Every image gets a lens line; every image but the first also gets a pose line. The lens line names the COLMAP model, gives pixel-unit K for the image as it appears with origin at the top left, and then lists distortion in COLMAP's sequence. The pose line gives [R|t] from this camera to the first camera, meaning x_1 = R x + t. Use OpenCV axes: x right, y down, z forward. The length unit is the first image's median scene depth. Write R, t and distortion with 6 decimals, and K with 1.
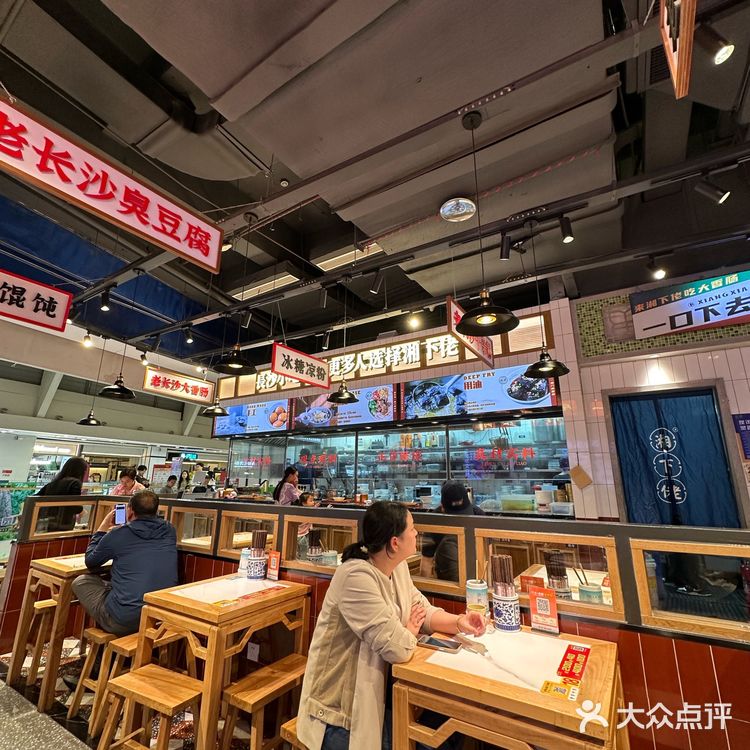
lens RADIAL K [[398.2, 0, 375.0], [0, 398.2, 375.0], [0, 0, 1]] dist [0.000585, -0.000228]
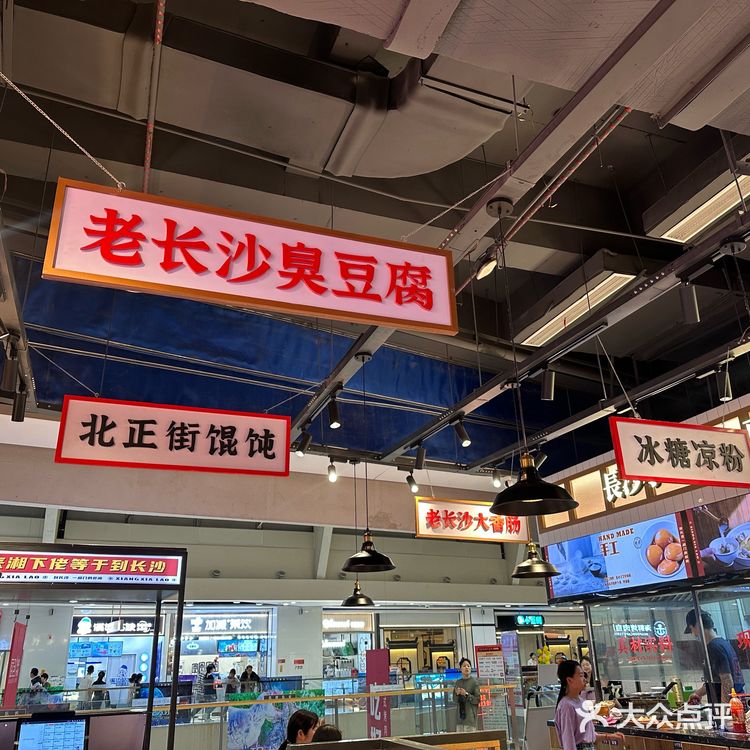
lens RADIAL K [[697.6, 0, 375.5], [0, 697.6, 380.3], [0, 0, 1]] dist [0.179721, -0.359986]
pose [[0.801950, -0.253243, -0.541059, 0.001597], [0.192715, 0.966949, -0.166943, -0.034660], [0.565454, 0.029610, 0.824248, 0.102062]]
